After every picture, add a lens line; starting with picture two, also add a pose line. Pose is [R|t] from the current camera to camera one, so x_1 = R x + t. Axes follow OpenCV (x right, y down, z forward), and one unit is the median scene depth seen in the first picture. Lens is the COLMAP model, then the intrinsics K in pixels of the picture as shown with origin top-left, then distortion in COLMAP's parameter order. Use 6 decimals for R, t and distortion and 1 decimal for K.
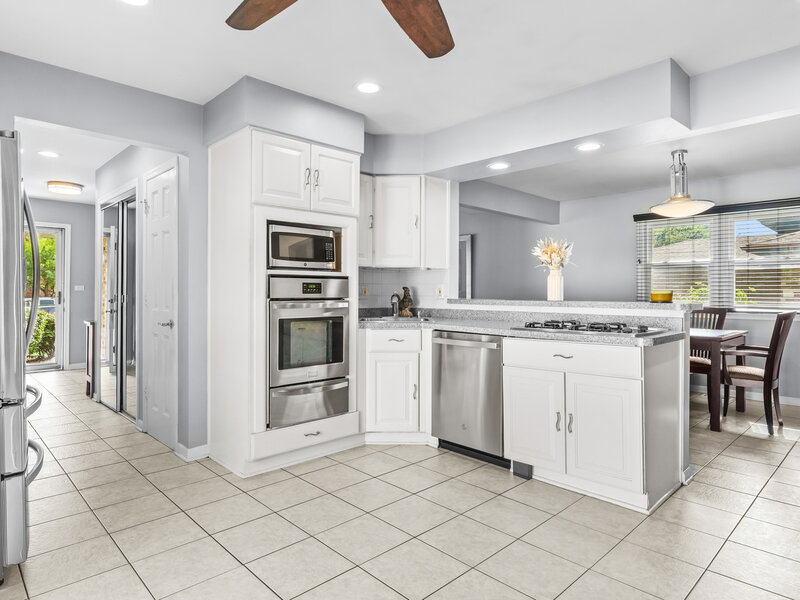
lens RADIAL K [[489.5, 0, 398.6], [0, 489.5, 298.1], [0, 0, 1]] dist [0.027871, 0.000782]
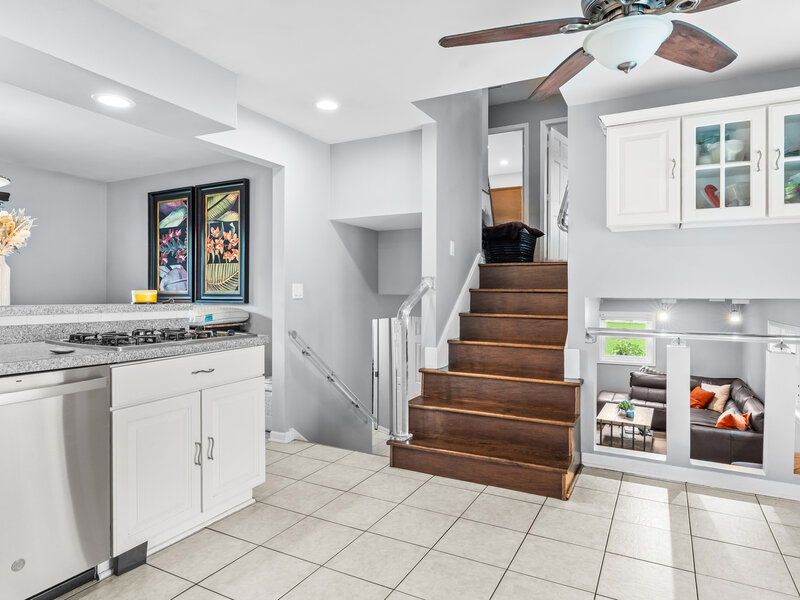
lens RADIAL K [[489.5, 0, 397.4], [0, 489.5, 295.1], [0, 0, 1]] dist [0.027871, 0.000782]
pose [[-0.300371, -0.009989, 0.953770, -0.539294], [0.006048, 0.999905, 0.012377, -0.016656], [-0.953803, 0.009486, -0.300282, 0.926281]]
